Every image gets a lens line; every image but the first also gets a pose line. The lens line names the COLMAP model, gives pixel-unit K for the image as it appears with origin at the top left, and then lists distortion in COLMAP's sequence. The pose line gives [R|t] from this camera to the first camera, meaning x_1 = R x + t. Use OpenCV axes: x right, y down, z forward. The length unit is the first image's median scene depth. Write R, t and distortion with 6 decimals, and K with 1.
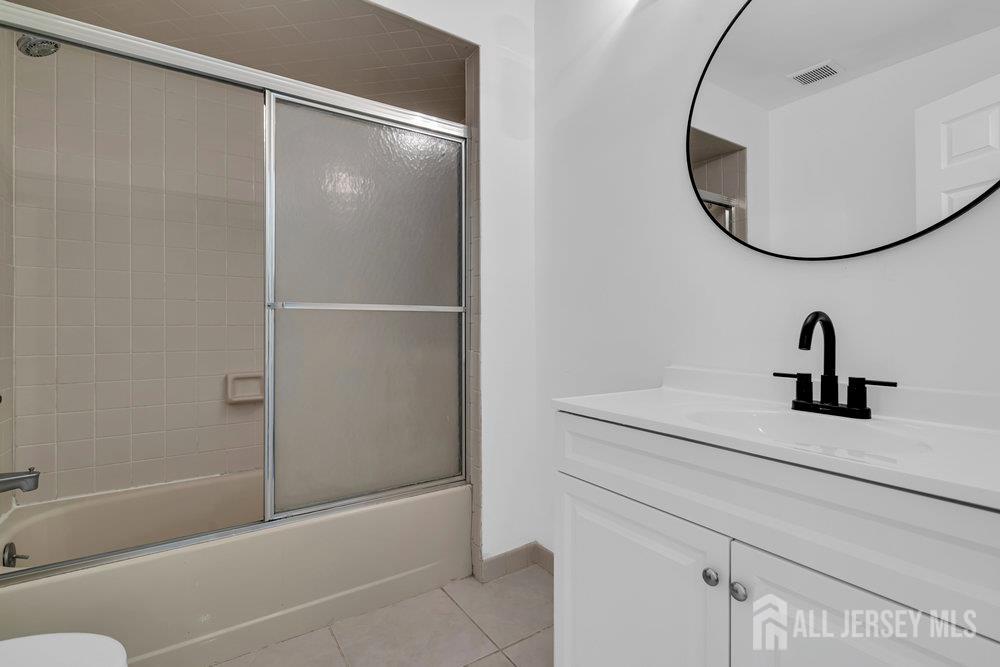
lens RADIAL K [[460.4, 0, 498.4], [0, 460.4, 329.4], [0, 0, 1]] dist [-0.002157, -0.000905]
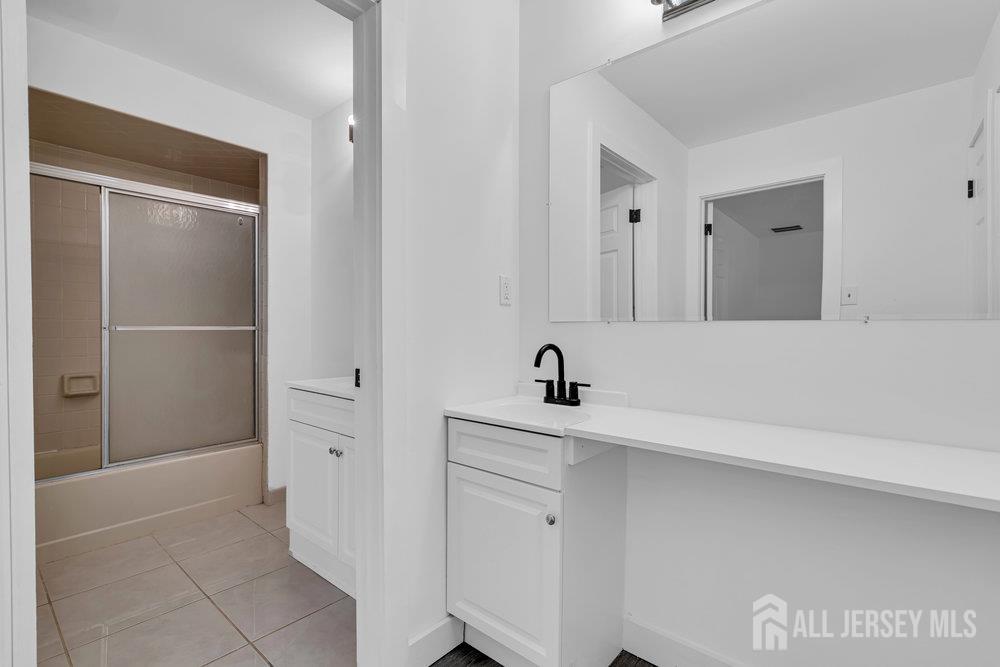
lens RADIAL K [[460.4, 0, 500.8], [0, 460.4, 337.7], [0, 0, 1]] dist [-0.002157, -0.000905]
pose [[0.961277, 0.002491, 0.275572, 0.278914], [-0.007068, 0.999853, 0.015617, -0.041650], [-0.275493, -0.016960, 0.961153, -0.669267]]
